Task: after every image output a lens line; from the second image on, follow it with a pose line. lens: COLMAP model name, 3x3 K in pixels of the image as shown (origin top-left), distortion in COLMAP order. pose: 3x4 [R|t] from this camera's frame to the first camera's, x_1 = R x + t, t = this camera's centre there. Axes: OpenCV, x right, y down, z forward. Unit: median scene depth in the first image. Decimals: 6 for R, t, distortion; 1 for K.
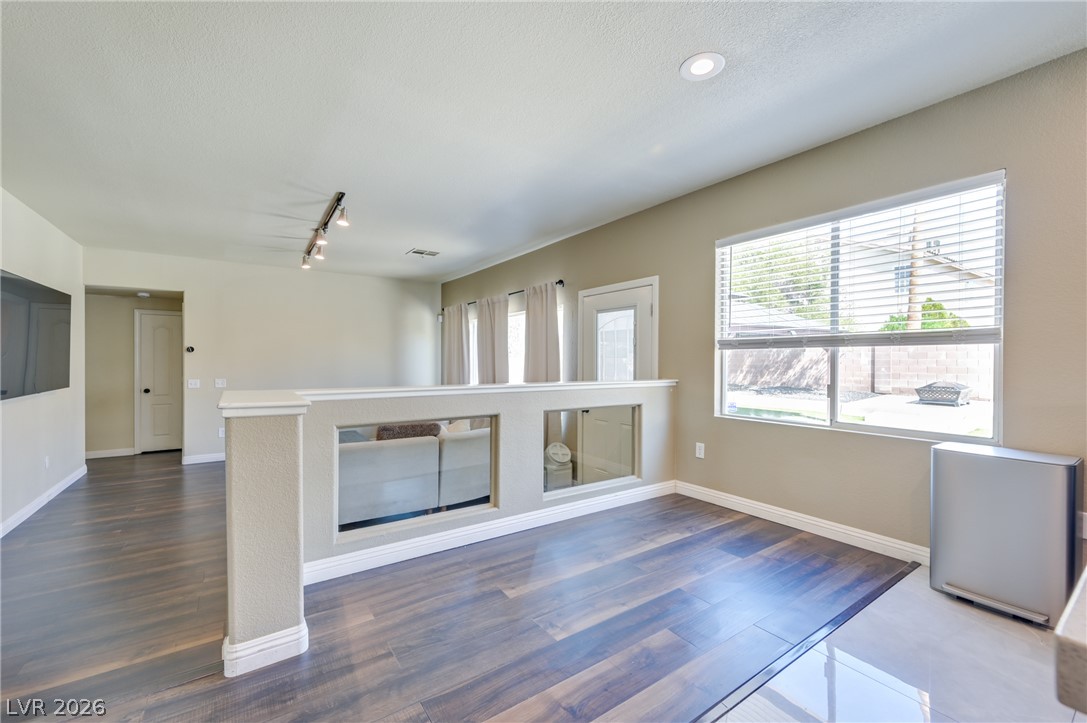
lens RADIAL K [[420.3, 0, 546.3], [0, 420.3, 362.5], [0, 0, 1]] dist [-0.001905, -0.000185]
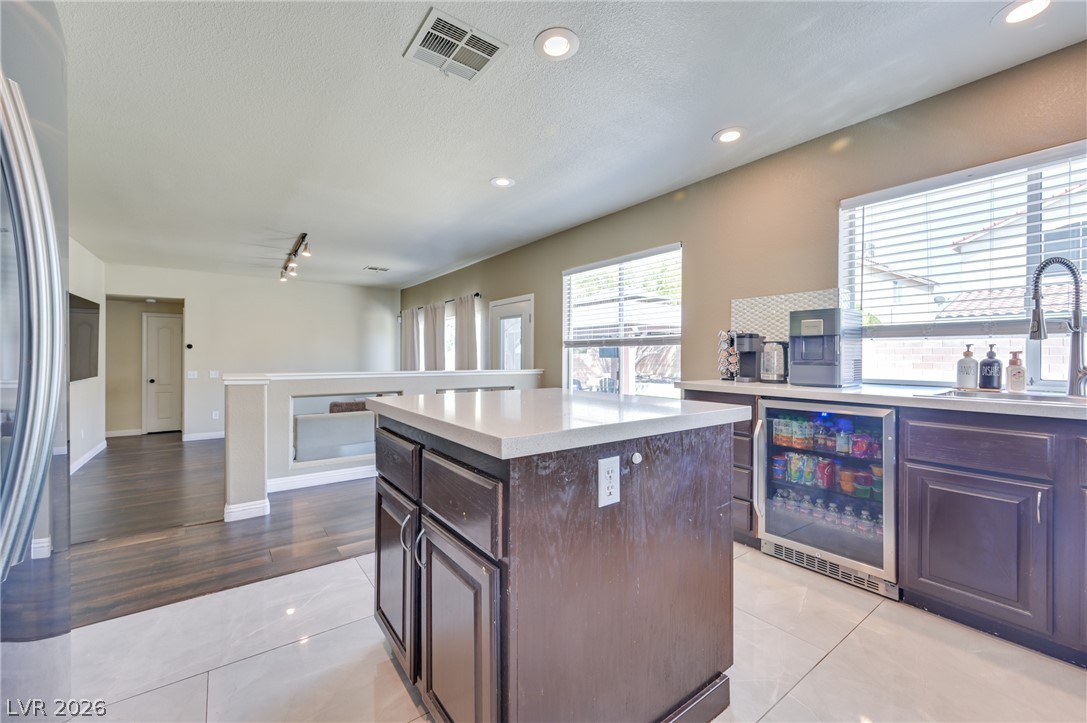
lens RADIAL K [[443.3, 0, 549.9], [0, 443.3, 356.0], [0, 0, 1]] dist [-0.013740, 0.000293]
pose [[0.999999, -0.000111, 0.001279, 0.241539], [0.000117, 0.999989, -0.004763, 0.003802], [-0.001278, 0.004764, 0.999988, -0.341817]]
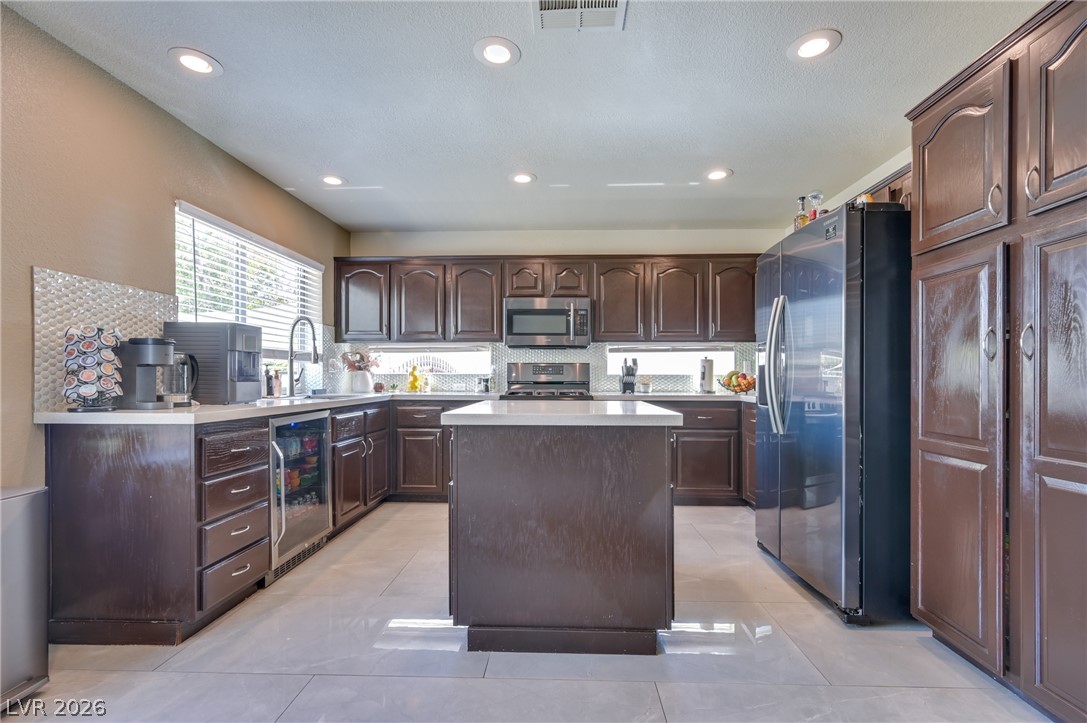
lens RADIAL K [[485.5, 0, 555.1], [0, 485.5, 379.3], [0, 0, 1]] dist [0.000513, 0.000329]
pose [[-0.780902, -0.006671, 0.624618, -0.105278], [-0.000453, 0.999949, 0.010114, 0.003806], [-0.624653, 0.007615, -0.780865, 0.456049]]
